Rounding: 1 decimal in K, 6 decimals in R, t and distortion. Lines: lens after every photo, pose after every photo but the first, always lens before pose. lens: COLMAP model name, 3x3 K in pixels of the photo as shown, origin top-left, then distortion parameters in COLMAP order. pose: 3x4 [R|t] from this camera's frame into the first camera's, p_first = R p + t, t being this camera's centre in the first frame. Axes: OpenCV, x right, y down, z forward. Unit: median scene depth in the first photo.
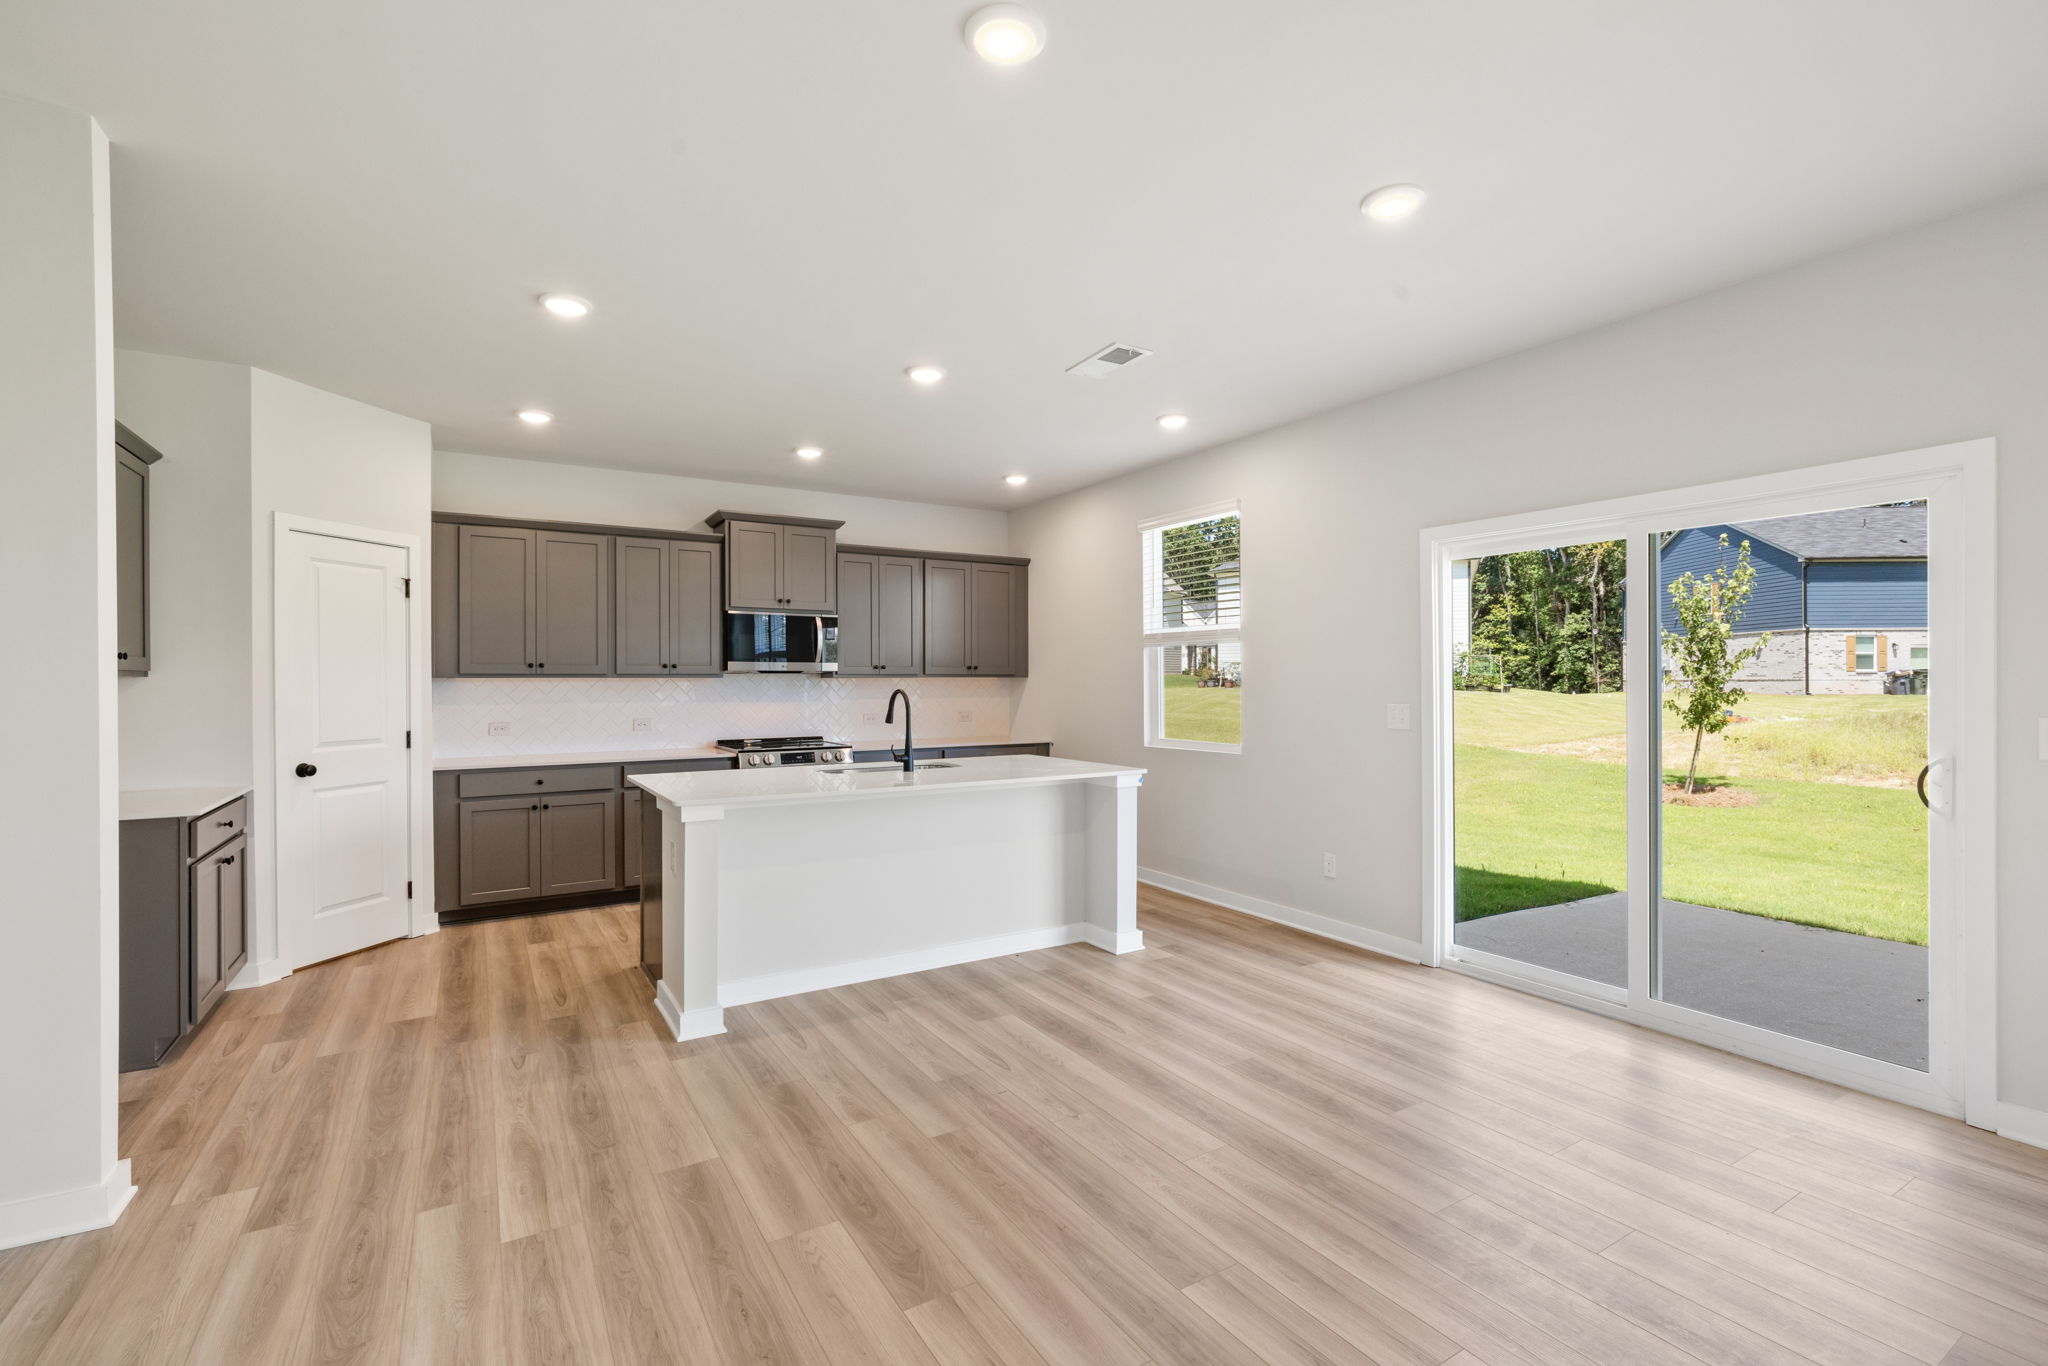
lens RADIAL K [[905.4, 0, 1024.0], [0, 905.4, 683.0], [0, 0, 1]] dist [-0.005272, -0.000029]
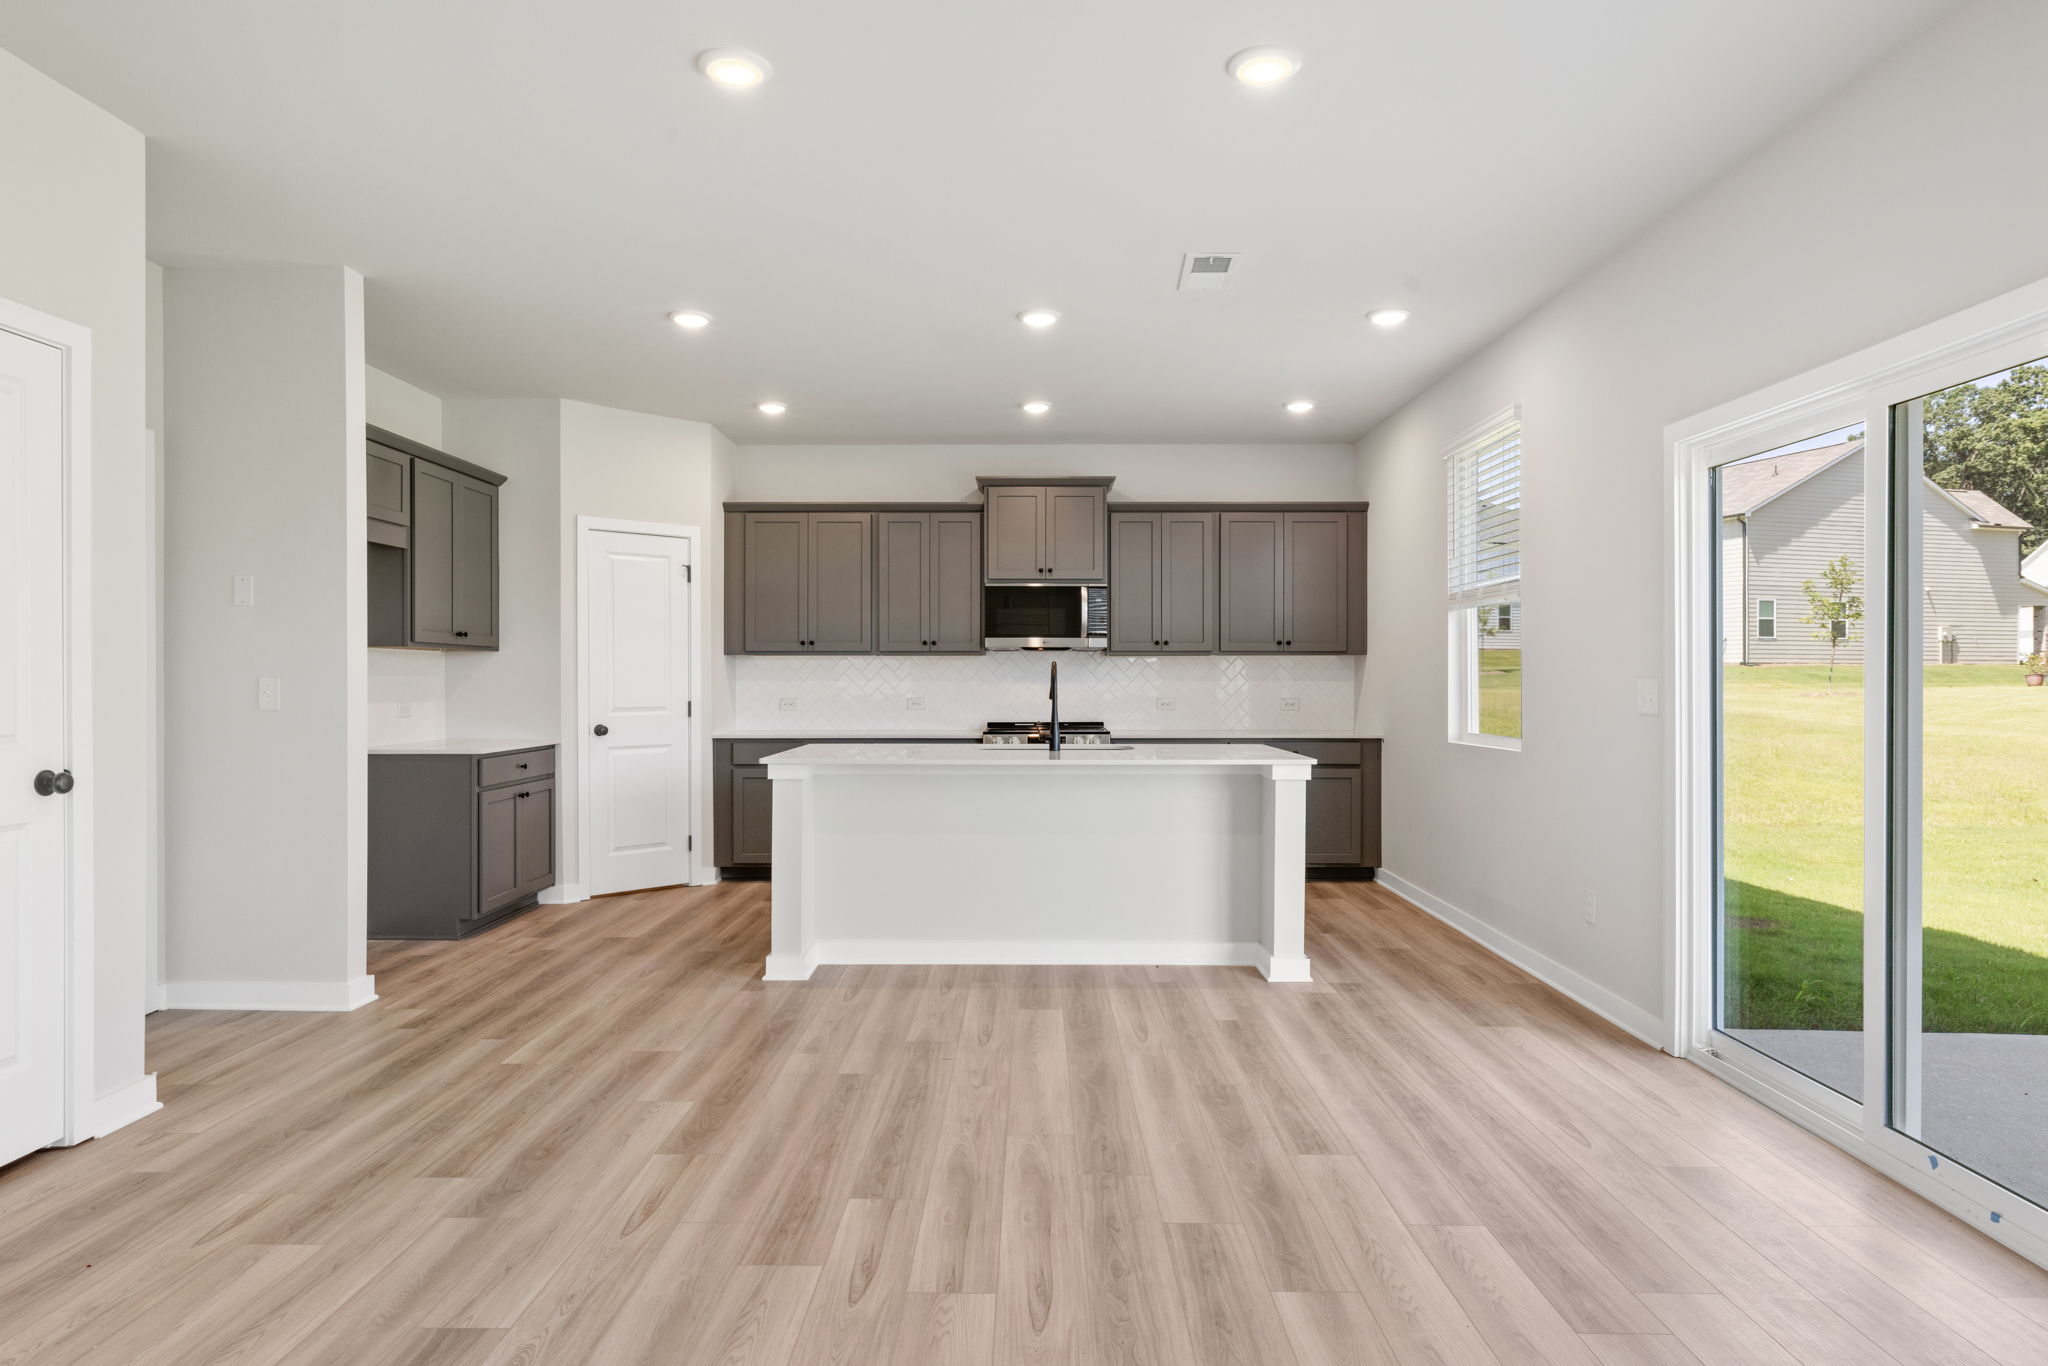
lens RADIAL K [[1190.6, 0, 1024.0], [0, 1190.6, 683.0], [0, 0, 1]] dist [-0.005977, 0.002050]
pose [[0.848526, 0.005213, -0.529129, 0.434820], [-0.003744, 0.999986, 0.003849, 0.022254], [0.529141, -0.001285, 0.848533, -0.033040]]
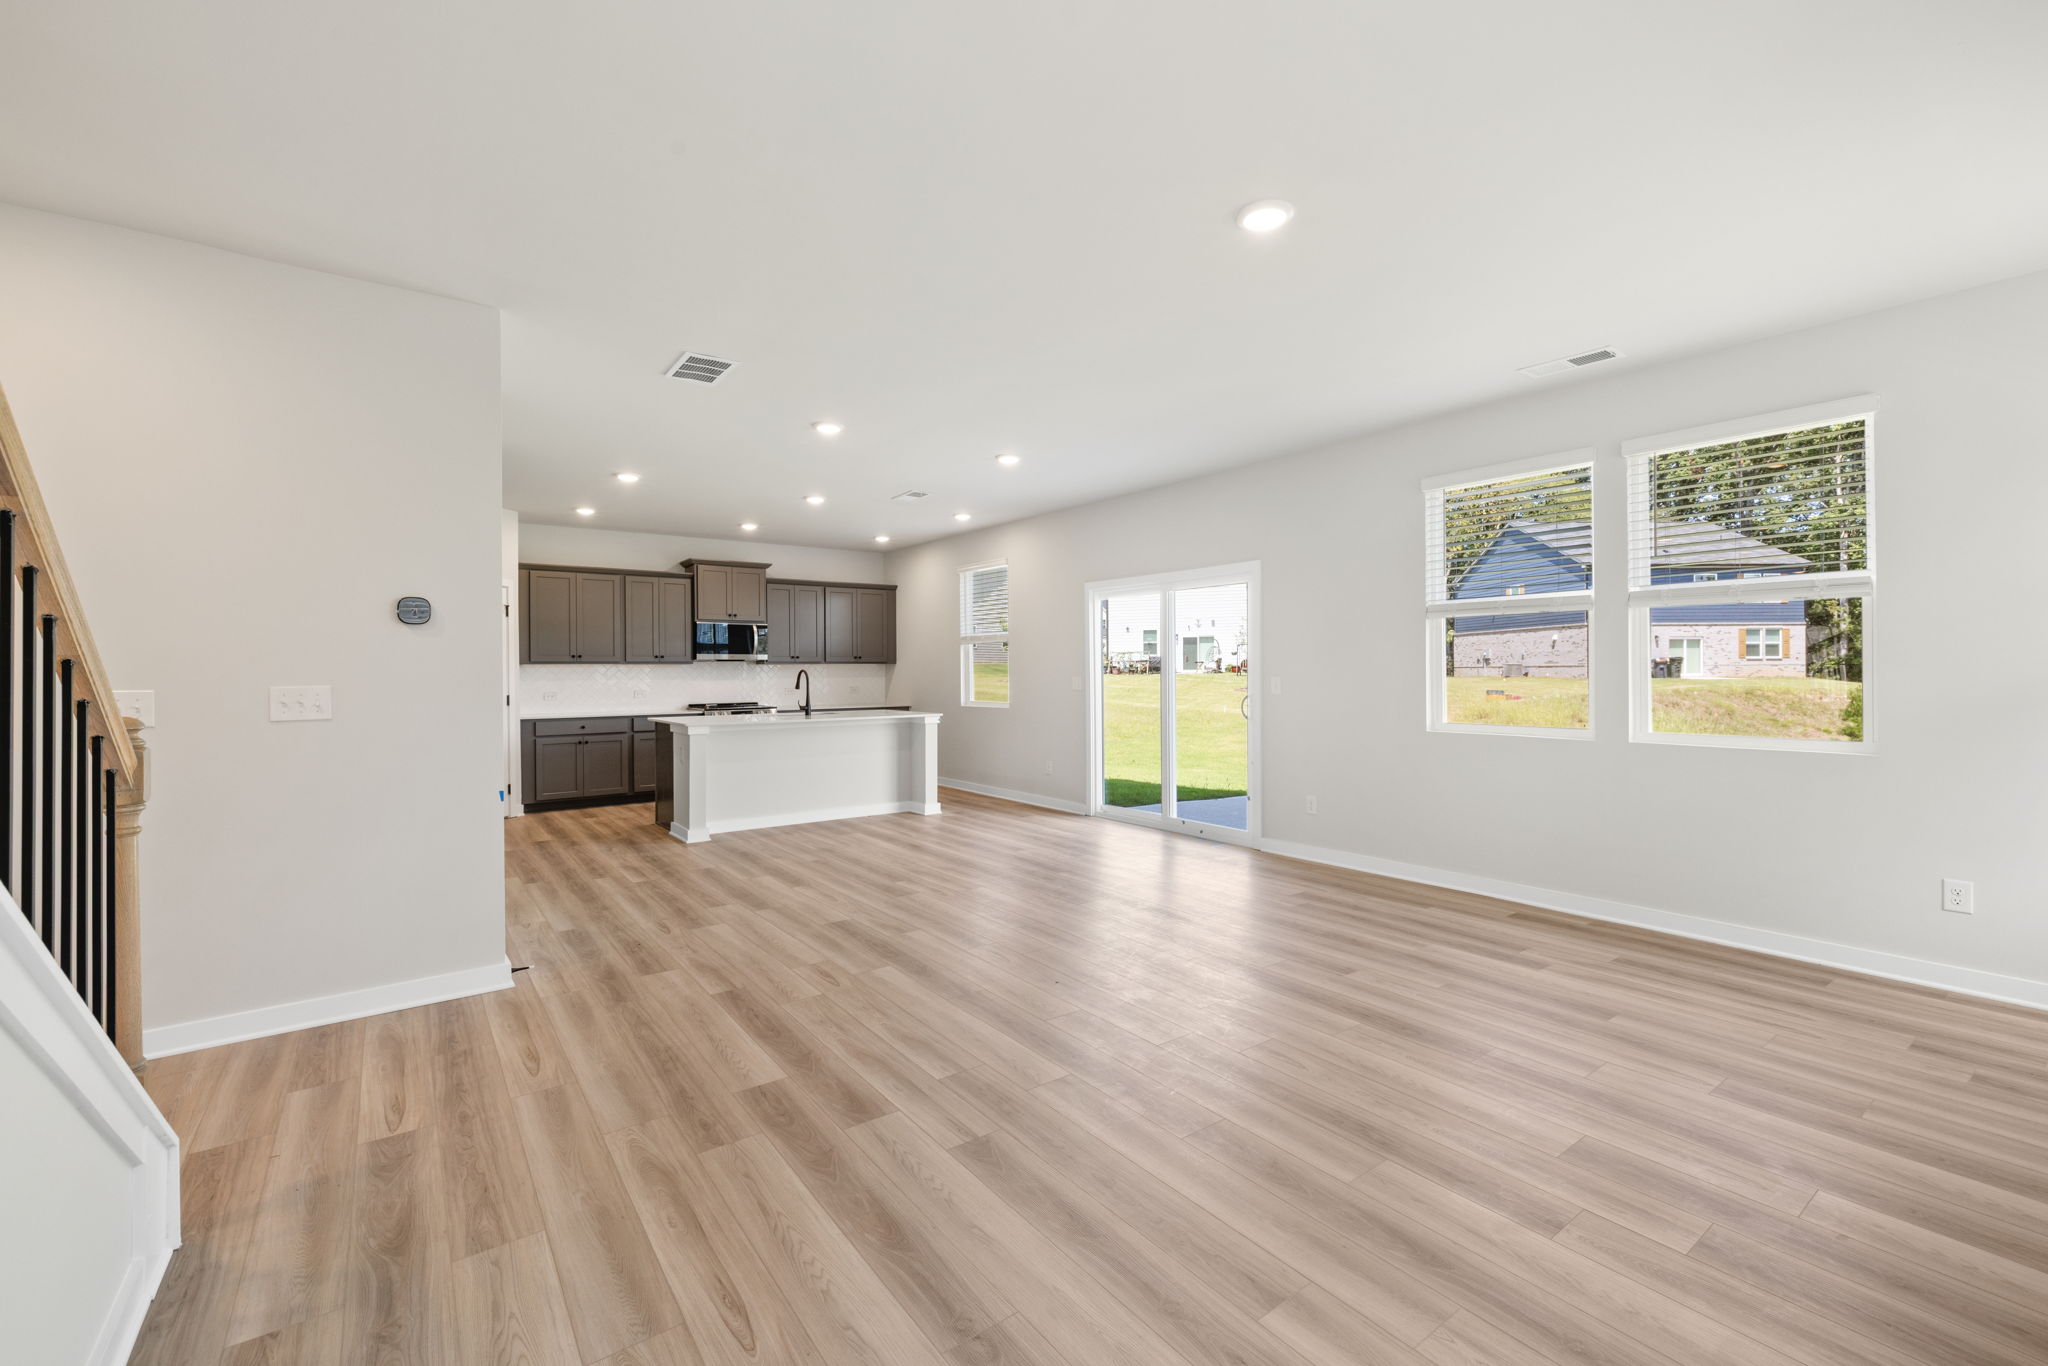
lens RADIAL K [[861.3, 0, 1021.4], [0, 861.3, 670.3], [0, 0, 1]] dist [0.000906, -0.000204]
pose [[0.996573, -0.003517, 0.082648, 0.137850], [0.003717, 0.999991, -0.002270, 0.012798], [-0.082639, 0.002570, 0.996576, -0.660329]]
